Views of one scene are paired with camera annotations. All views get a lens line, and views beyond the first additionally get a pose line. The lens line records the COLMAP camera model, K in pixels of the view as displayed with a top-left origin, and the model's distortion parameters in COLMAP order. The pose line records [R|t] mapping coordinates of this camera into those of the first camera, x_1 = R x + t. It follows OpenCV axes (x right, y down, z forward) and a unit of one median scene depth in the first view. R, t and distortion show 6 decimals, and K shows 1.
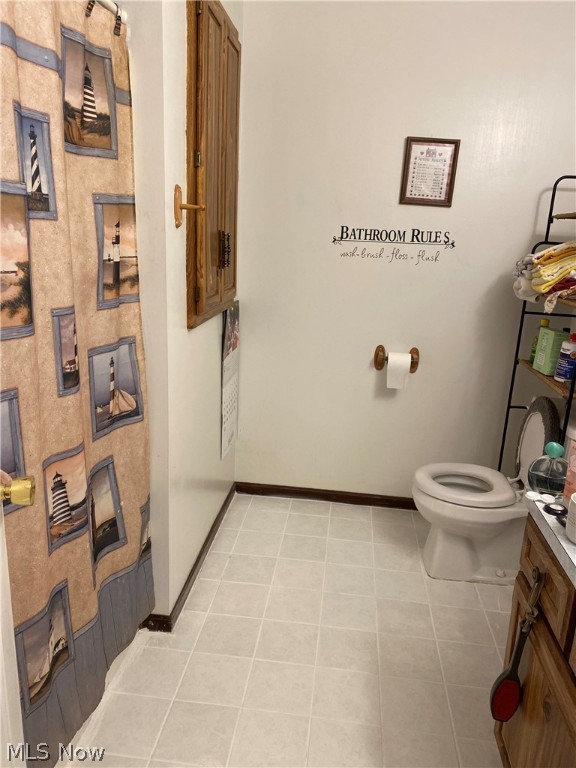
lens RADIAL K [[563.2, 0, 270.1], [0, 563.2, 382.5], [0, 0, 1]] dist [-0.001802, -0.001785]
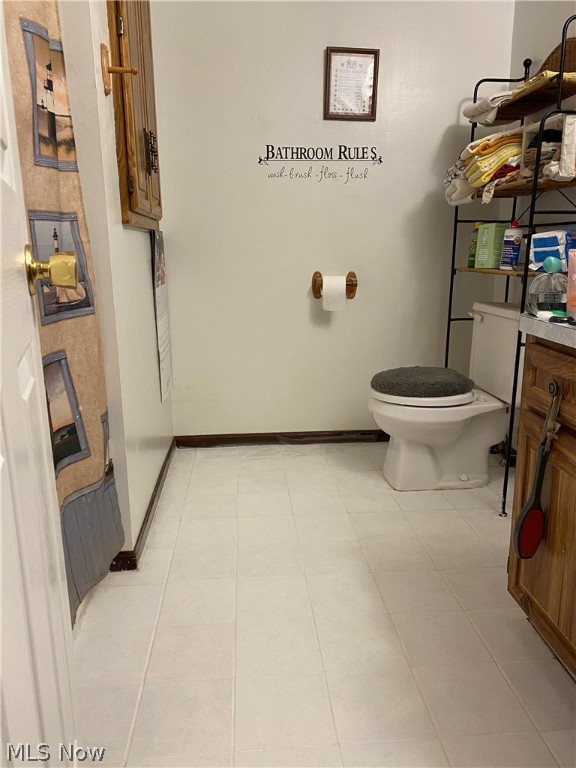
lens RADIAL K [[584.1, 0, 285.8], [0, 584.1, 382.0], [0, 0, 1]] dist [0.037177, -0.044357]
pose [[0.973499, -0.096240, 0.207457, -0.090522], [0.099089, 0.995073, -0.003361, 0.134524], [-0.206112, 0.023829, 0.978238, 0.043934]]
